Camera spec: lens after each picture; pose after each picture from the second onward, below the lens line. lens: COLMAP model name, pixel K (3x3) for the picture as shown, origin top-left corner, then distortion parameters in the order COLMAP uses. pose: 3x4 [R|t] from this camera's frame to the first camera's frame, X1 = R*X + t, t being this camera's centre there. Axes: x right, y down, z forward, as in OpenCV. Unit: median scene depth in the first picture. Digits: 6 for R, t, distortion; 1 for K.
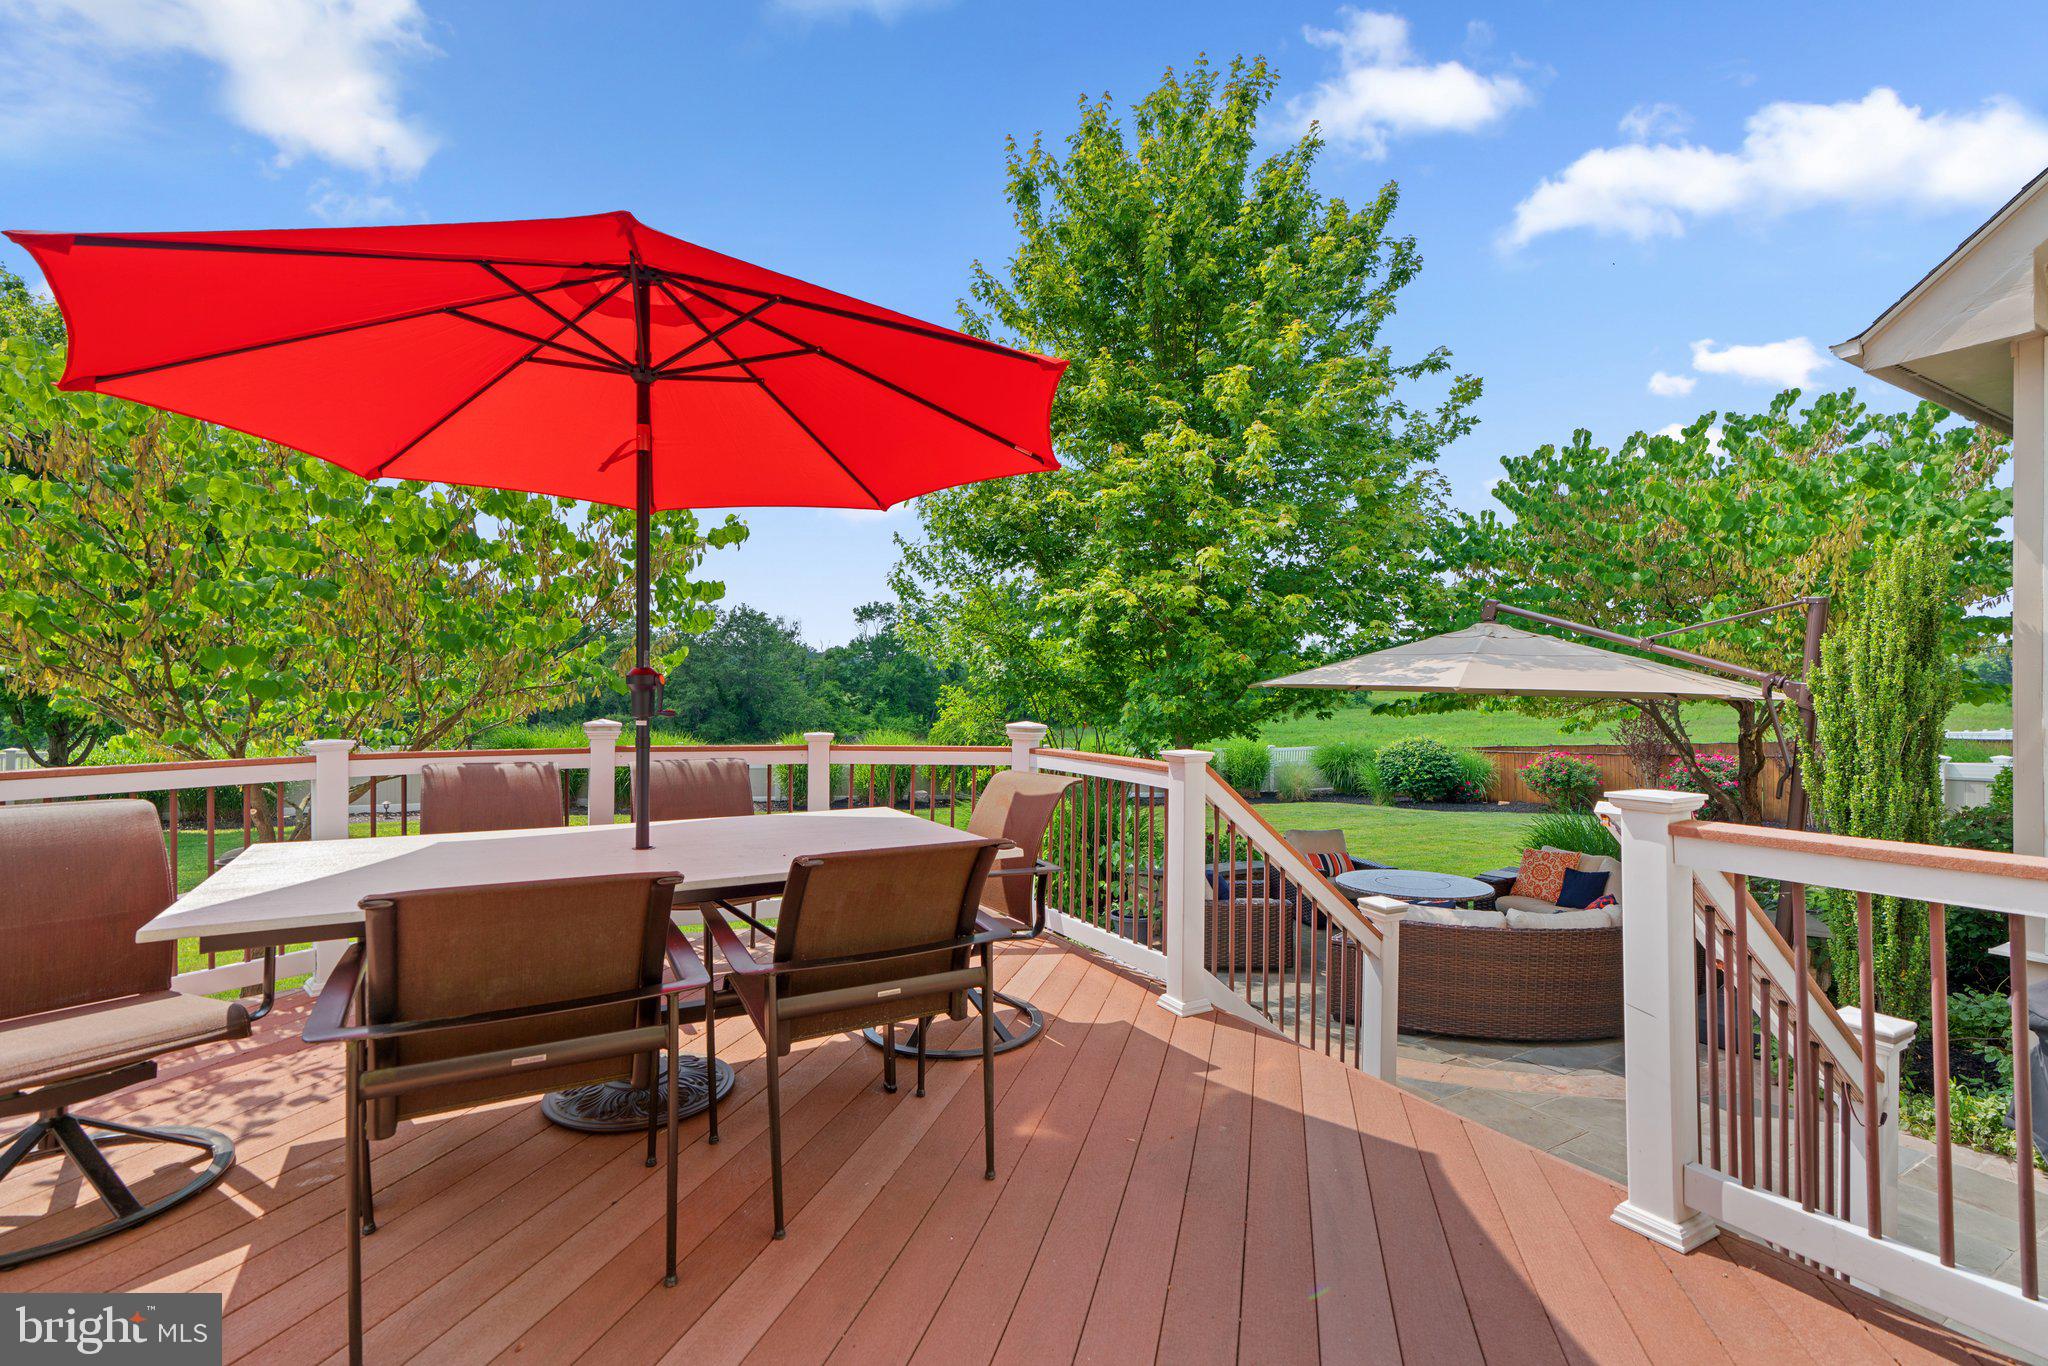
lens RADIAL K [[999.2, 0, 1024.0], [0, 999.2, 683.0], [0, 0, 1]] dist [0.000544, 0.000575]
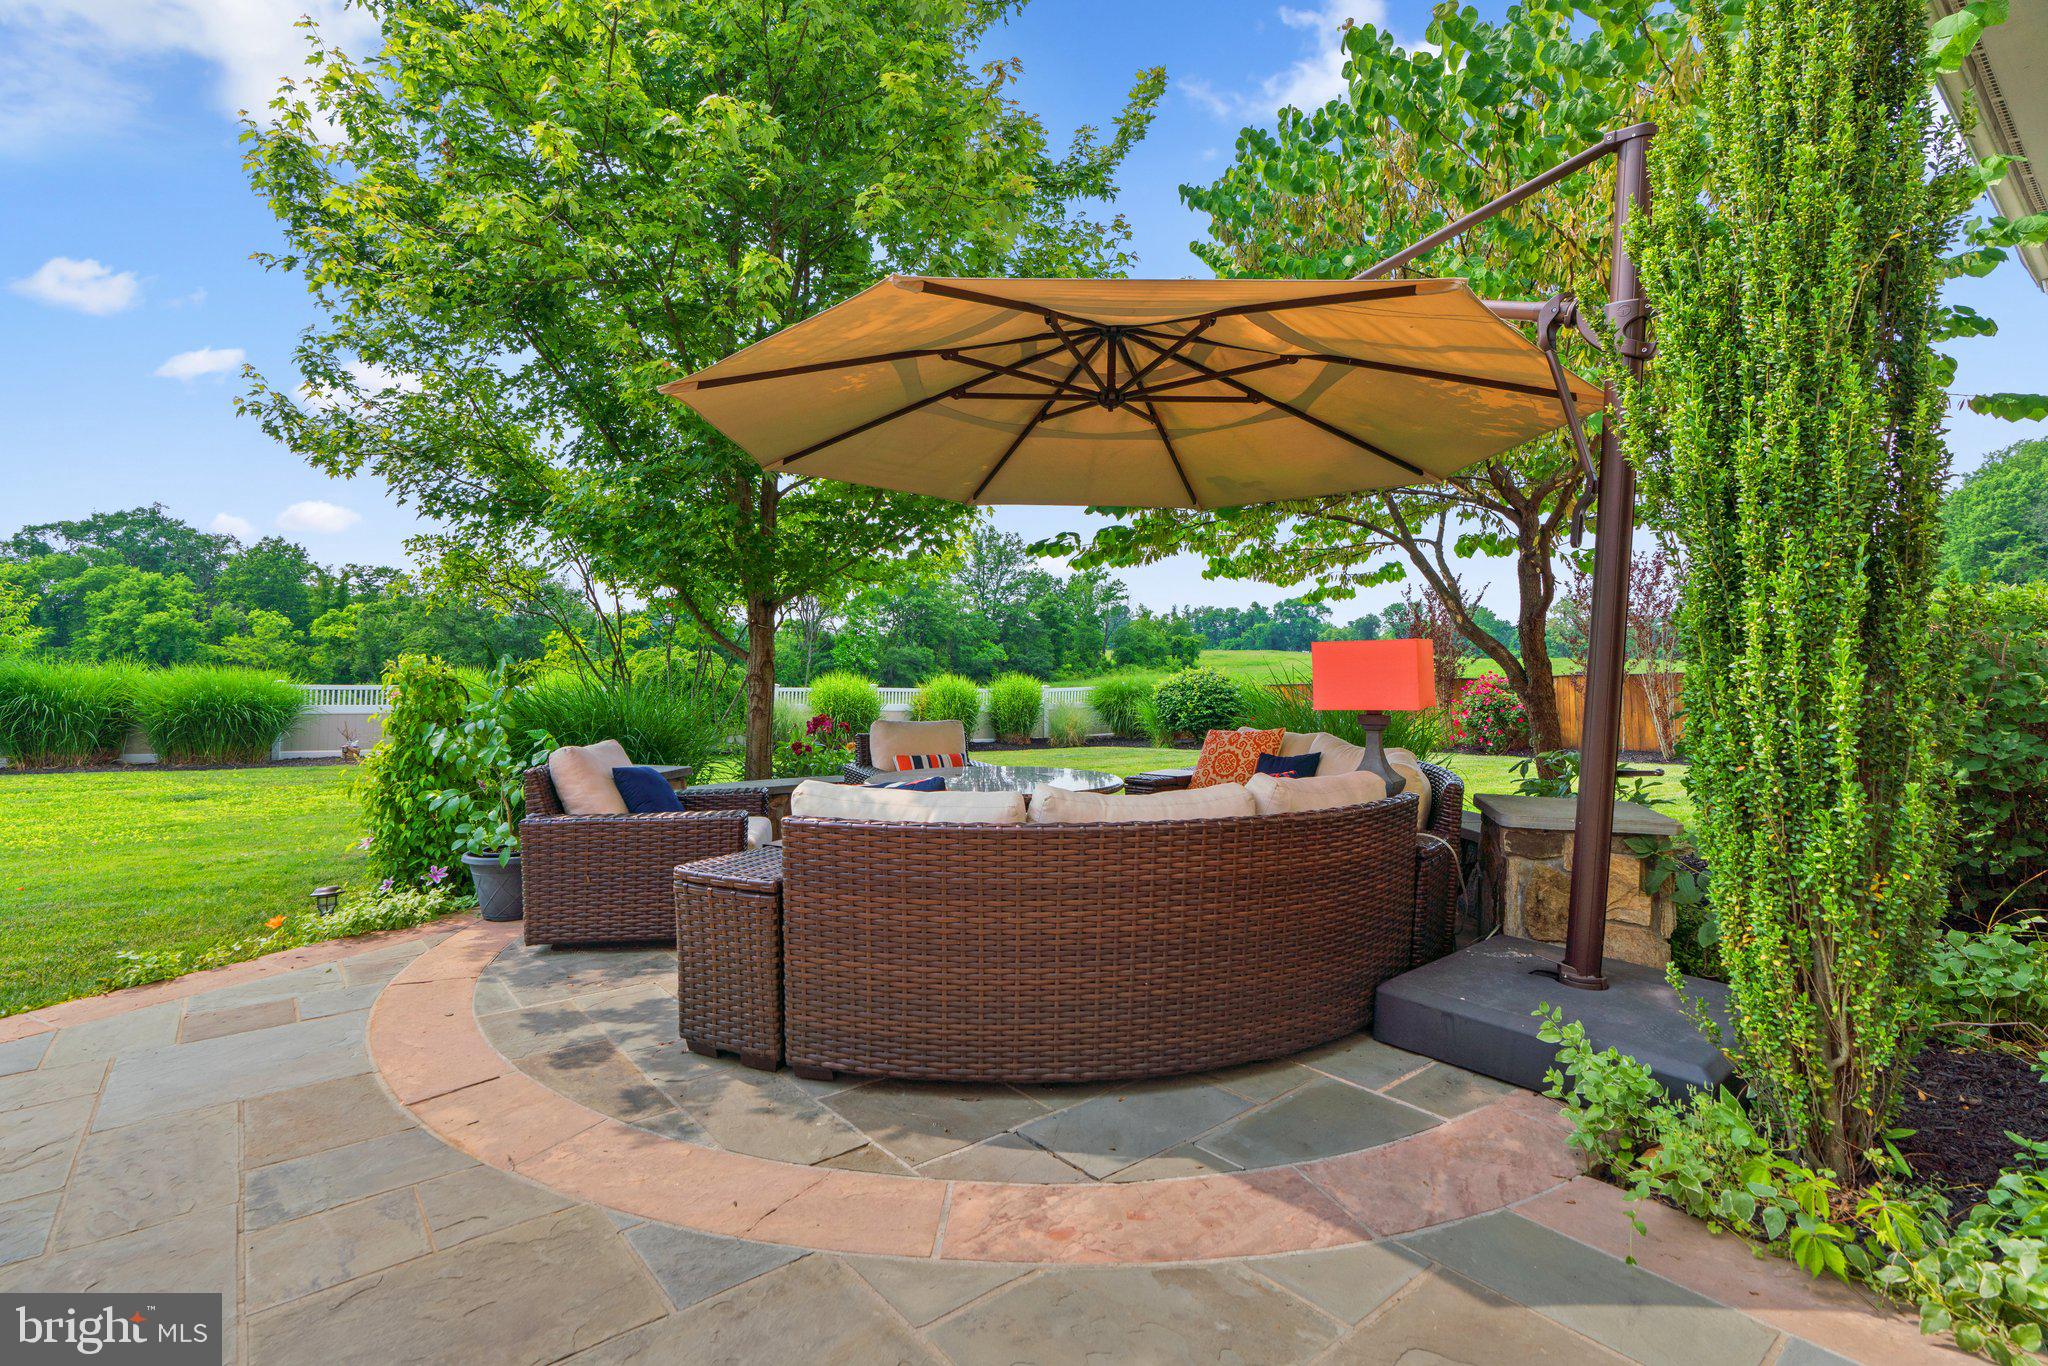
lens RADIAL K [[971.0, 0, 1023.6], [0, 971.0, 626.5], [0, 0, 1]] dist [-0.001375, 0.000121]
pose [[0.991048, -0.000033, 0.133507, 0.482509], [0.005727, 0.999090, -0.042263, 0.198828], [-0.133385, 0.042649, 0.990146, 0.645507]]
